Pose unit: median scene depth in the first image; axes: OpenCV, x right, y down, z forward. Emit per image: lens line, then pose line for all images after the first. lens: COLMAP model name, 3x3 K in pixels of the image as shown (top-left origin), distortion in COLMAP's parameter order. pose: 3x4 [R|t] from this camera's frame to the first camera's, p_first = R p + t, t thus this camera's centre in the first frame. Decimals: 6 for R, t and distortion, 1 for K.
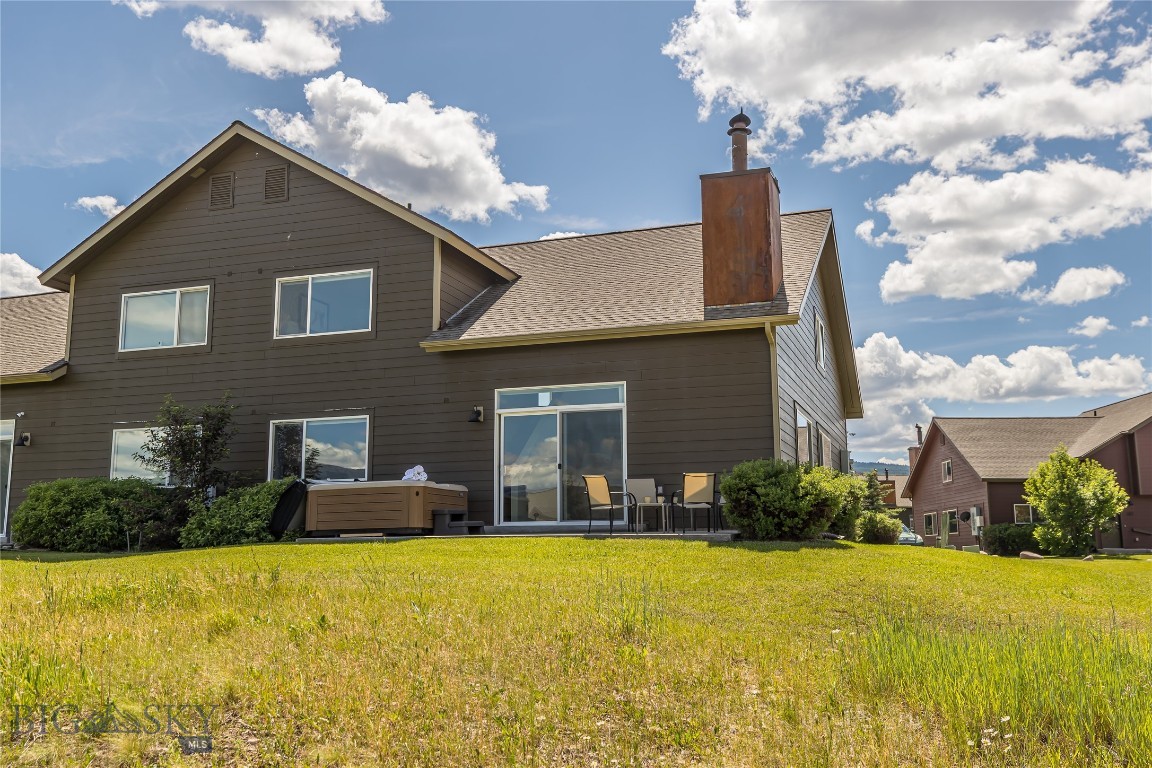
lens RADIAL K [[1112.7, 0, 576.0], [0, 1112.7, 384.0], [0, 0, 1]] dist [0.002344, -0.000510]
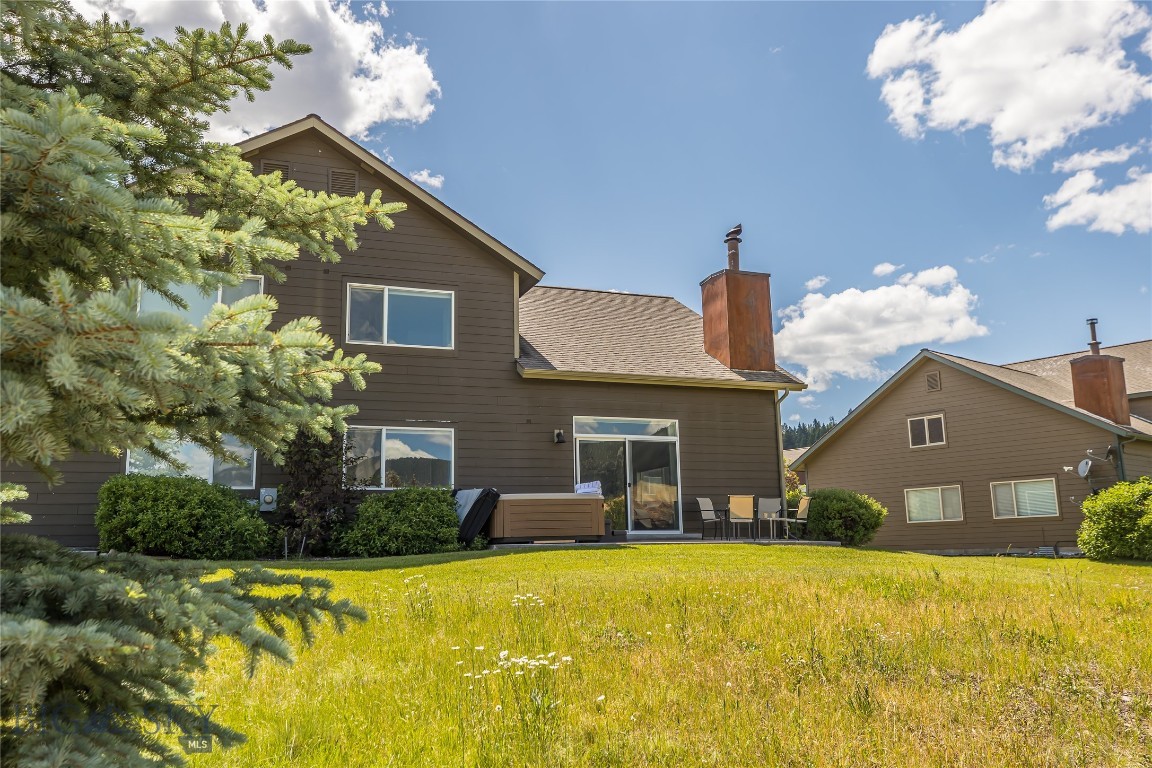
lens RADIAL K [[952.7, 0, 576.0], [0, 952.7, 384.0], [0, 0, 1]] dist [0.004869, 0.002048]
pose [[0.765988, 0.108407, 0.633648, -0.664087], [-0.088282, 0.994079, -0.063351, 0.032426], [-0.636764, -0.007414, 0.771023, 0.219506]]
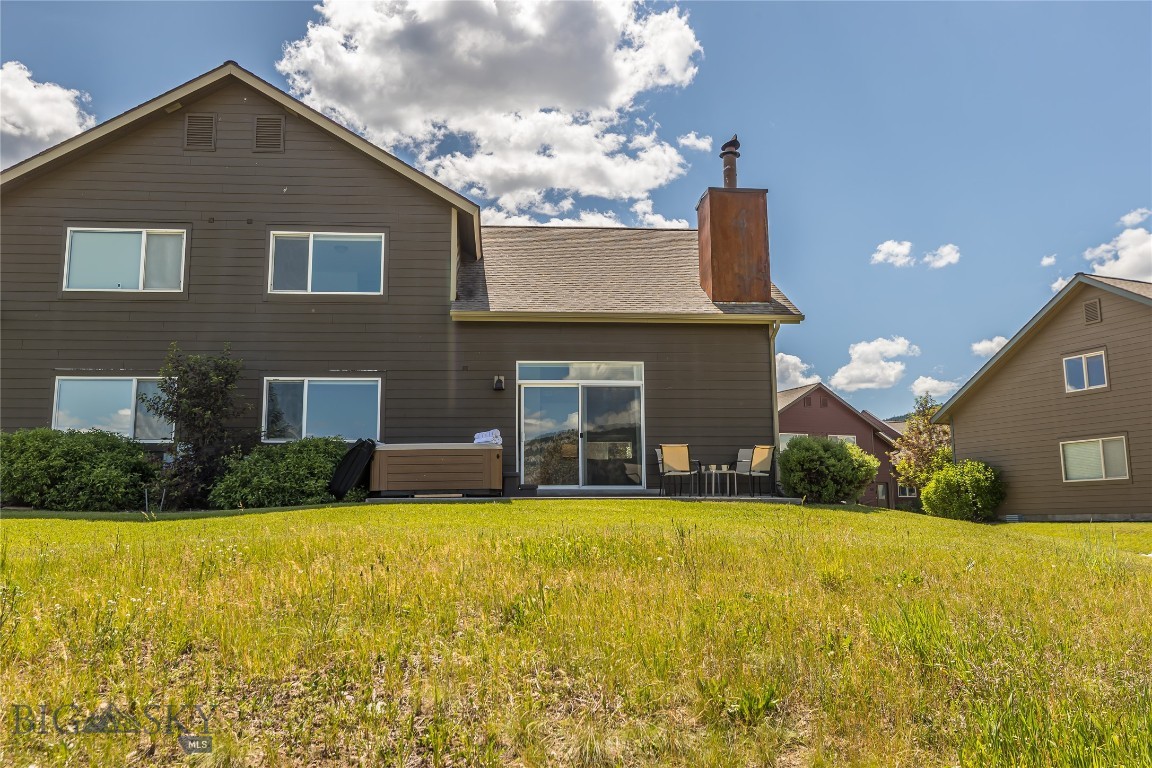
lens RADIAL K [[959.2, 0, 576.0], [0, 959.2, 384.0], [0, 0, 1]] dist [0.009139, -0.008589]
pose [[0.915500, 0.060137, 0.397798, -0.361972], [-0.063122, 0.997990, -0.005602, 0.026682], [-0.397335, -0.019981, 0.917456, 0.129909]]
